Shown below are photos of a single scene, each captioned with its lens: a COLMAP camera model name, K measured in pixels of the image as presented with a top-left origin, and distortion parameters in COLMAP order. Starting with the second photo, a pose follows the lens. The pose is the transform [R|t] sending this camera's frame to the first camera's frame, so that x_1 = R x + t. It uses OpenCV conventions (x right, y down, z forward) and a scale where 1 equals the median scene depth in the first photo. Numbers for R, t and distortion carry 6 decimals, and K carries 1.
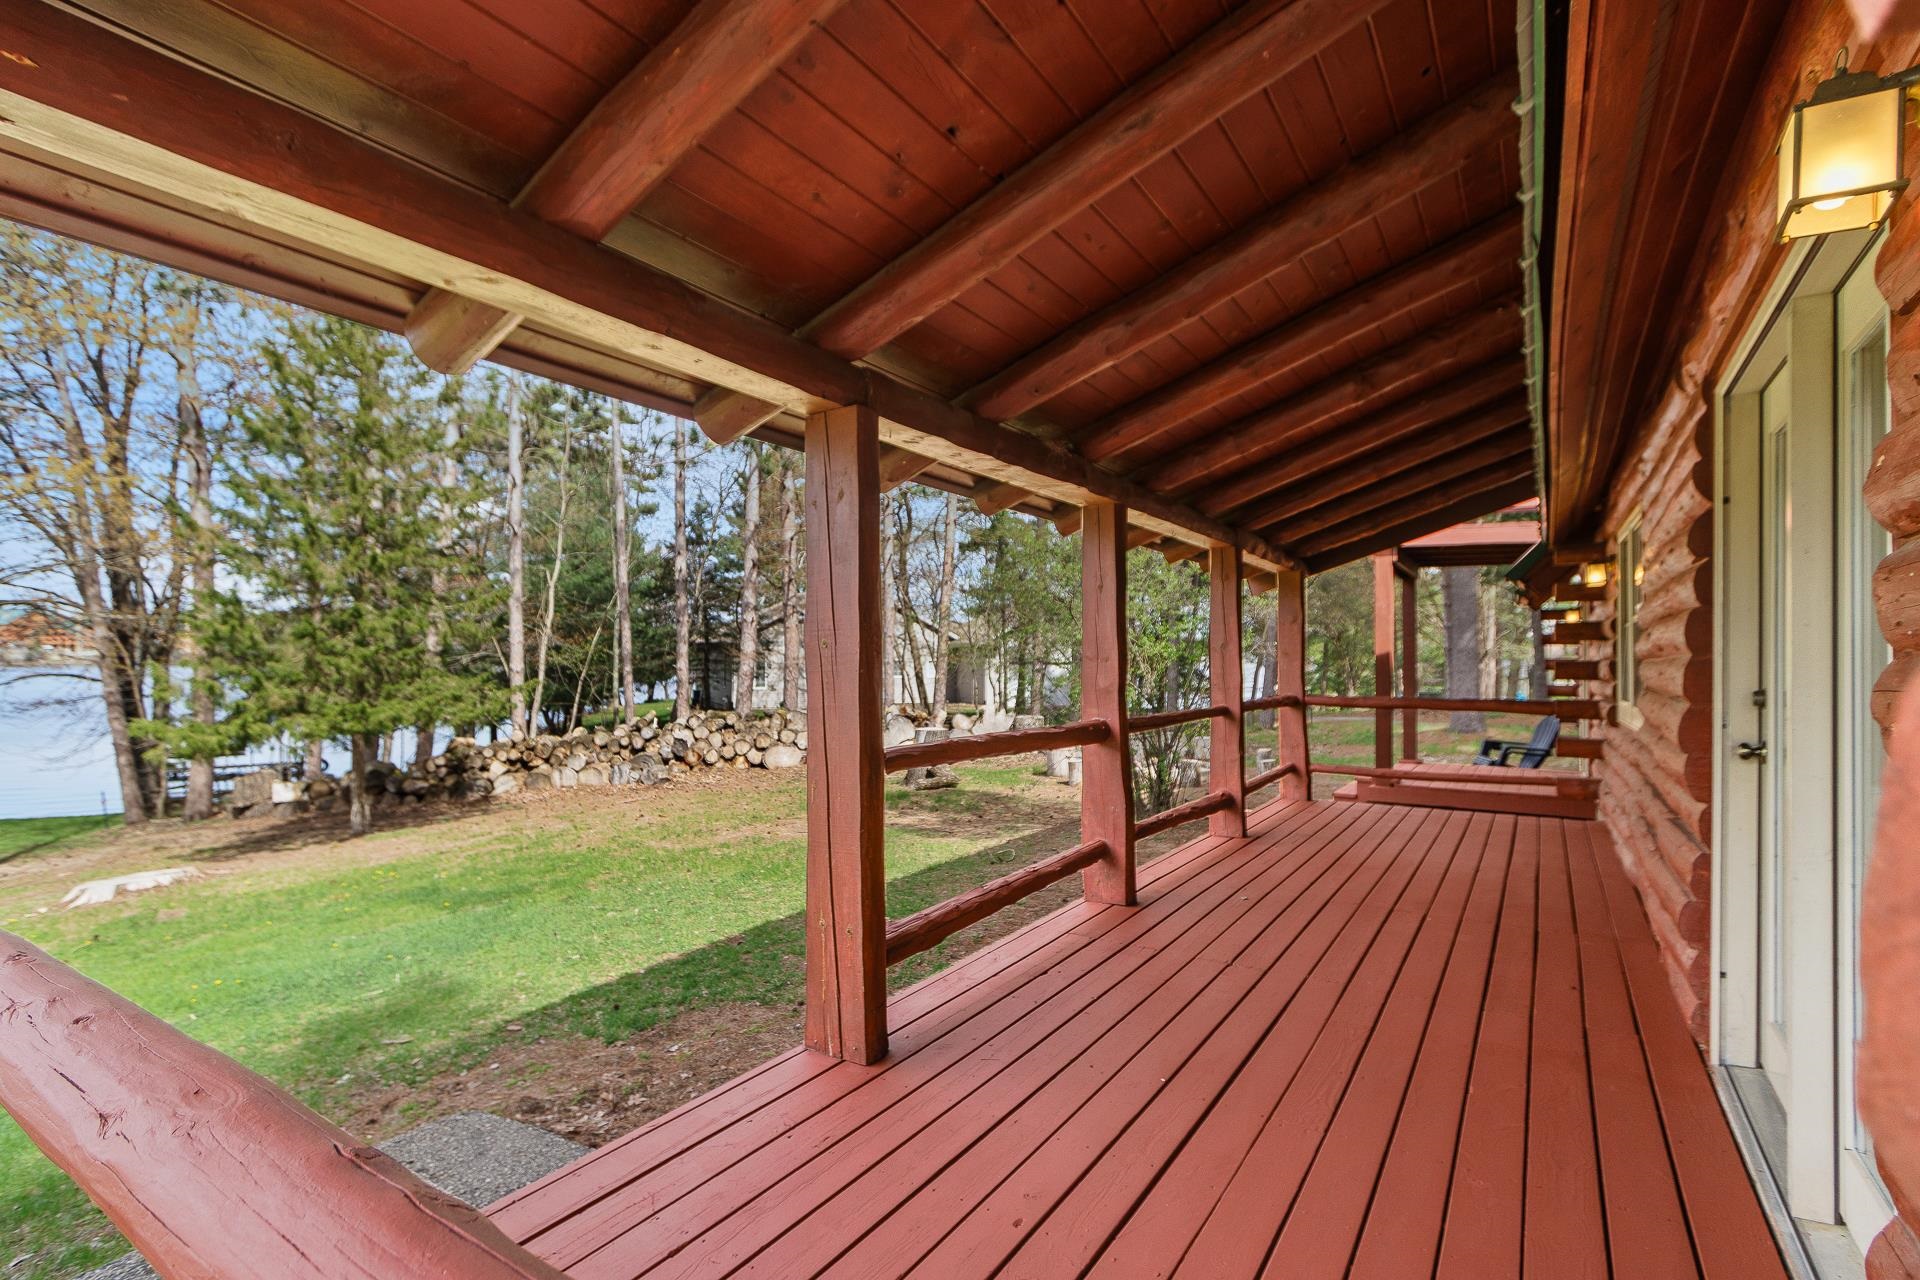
lens RADIAL K [[941.7, 0, 917.8], [0, 941.7, 683.9], [0, 0, 1]] dist [0.007388, 0.000708]
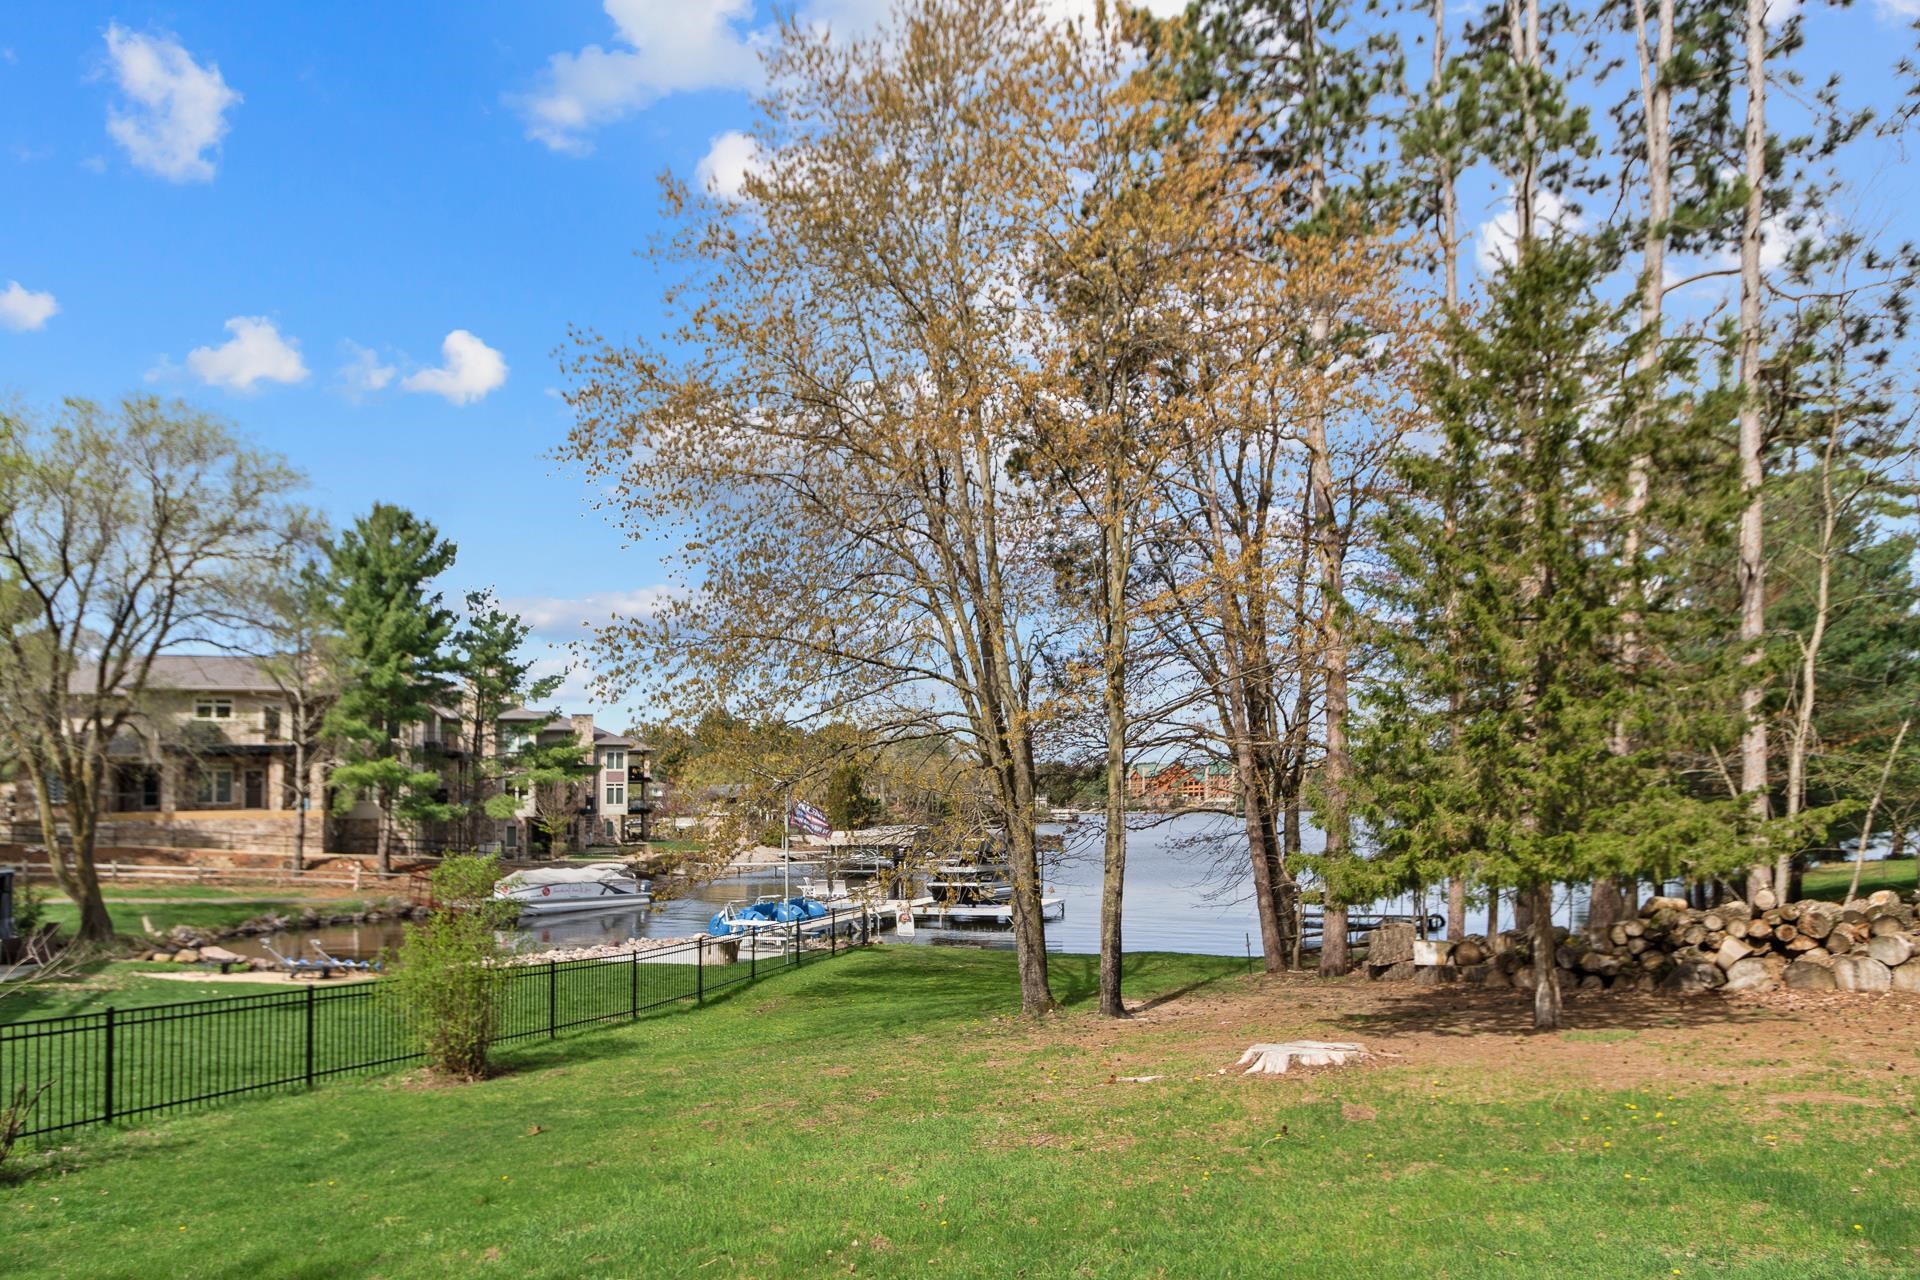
lens RADIAL K [[1093.9, 0, 959.3], [0, 1093.9, 641.6], [0, 0, 1]] dist [0.007089, 0.000570]
pose [[0.586175, -0.130796, -0.799557, -0.125105], [-0.008418, 0.985846, -0.167442, 0.012259], [0.810141, 0.104881, 0.576777, 0.109386]]
